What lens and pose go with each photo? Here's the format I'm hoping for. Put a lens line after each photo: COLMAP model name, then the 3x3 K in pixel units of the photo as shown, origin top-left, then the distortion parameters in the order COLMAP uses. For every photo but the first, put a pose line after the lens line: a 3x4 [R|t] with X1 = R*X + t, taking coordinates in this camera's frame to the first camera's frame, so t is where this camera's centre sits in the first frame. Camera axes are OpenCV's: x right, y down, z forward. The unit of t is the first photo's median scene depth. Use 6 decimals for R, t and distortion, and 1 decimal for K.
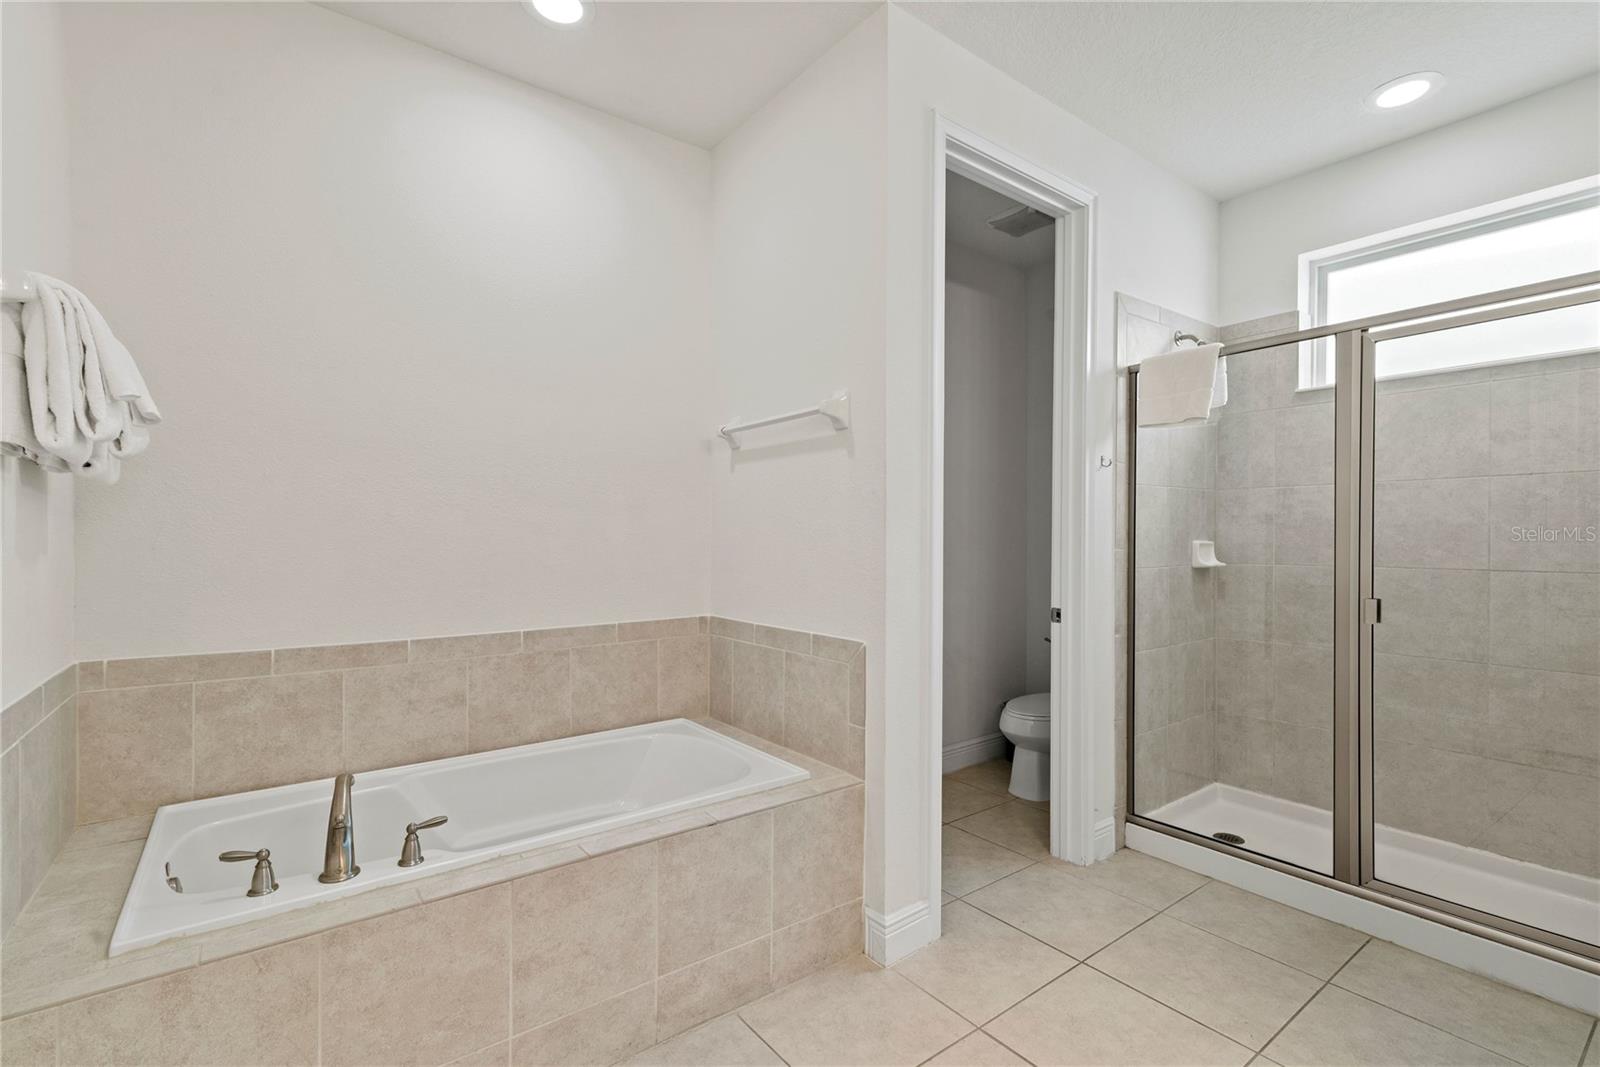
lens RADIAL K [[724.3, 0, 790.5], [0, 724.3, 539.9], [0, 0, 1]] dist [0.010932, -0.000570]
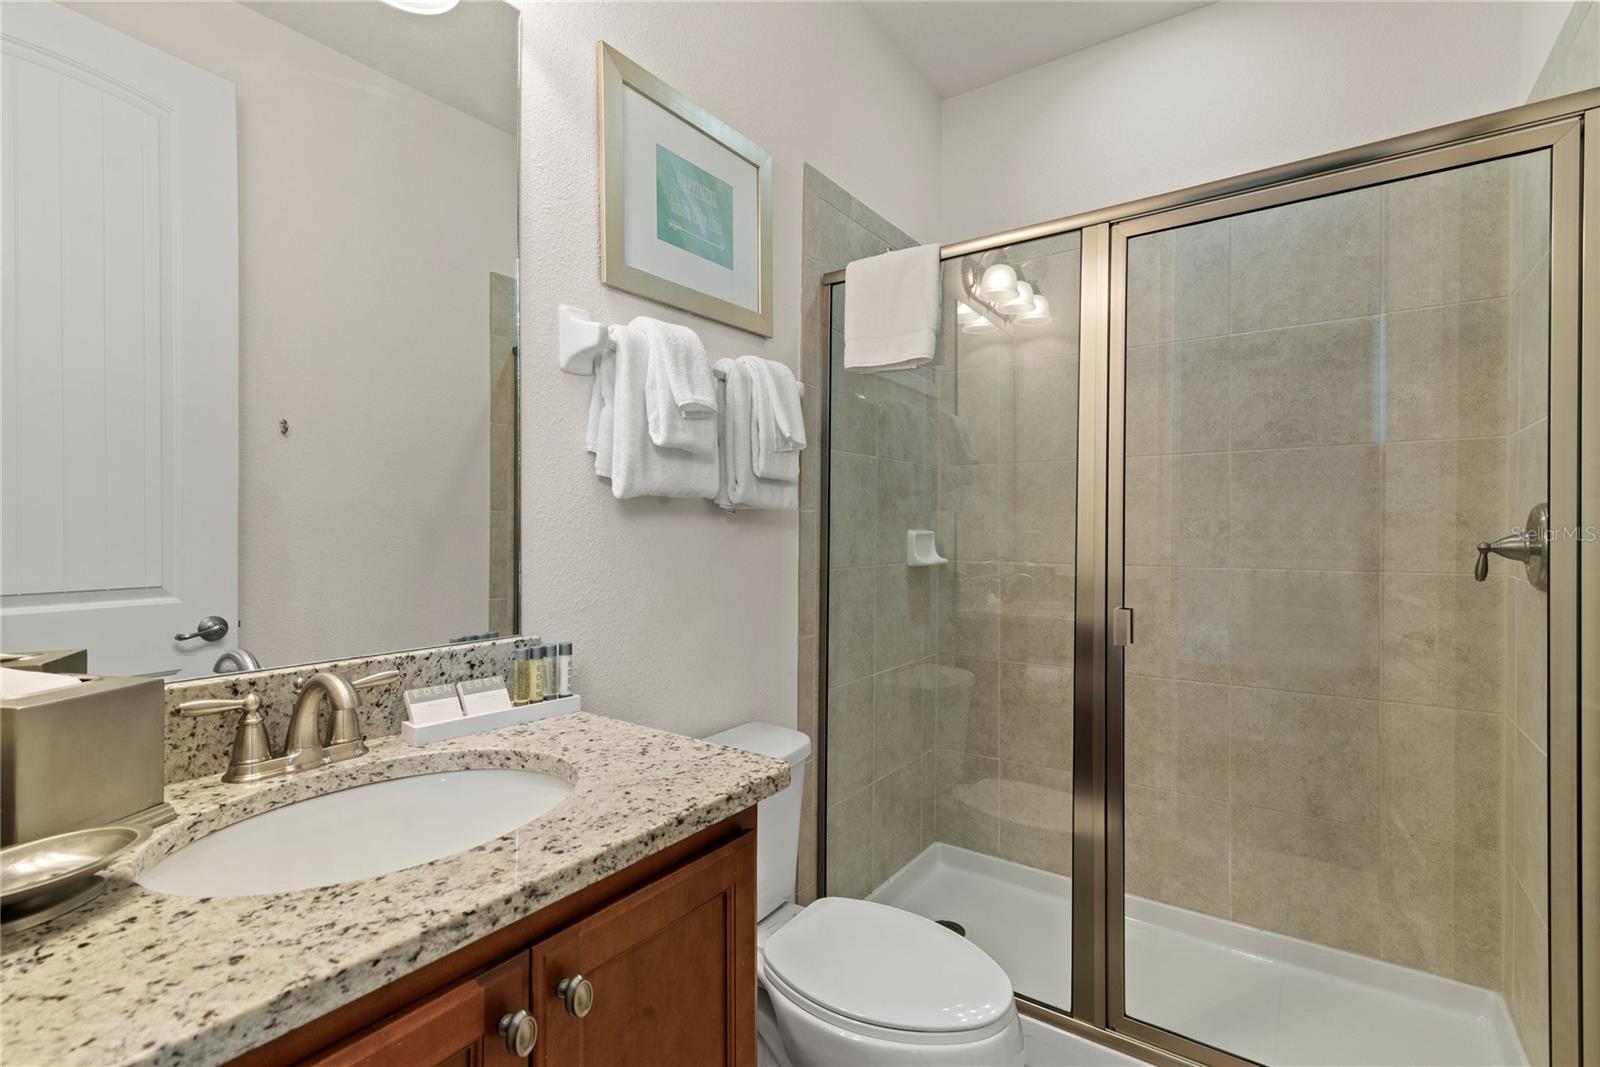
lens RADIAL K [[724.3, 0, 788.1], [0, 724.3, 544.1], [0, 0, 1]] dist [0.010932, -0.000570]
pose [[0.955047, -0.002351, 0.296444, 0.216340], [0.000187, 0.999973, 0.007329, 0.010047], [-0.296453, -0.006944, 0.955022, 0.325410]]
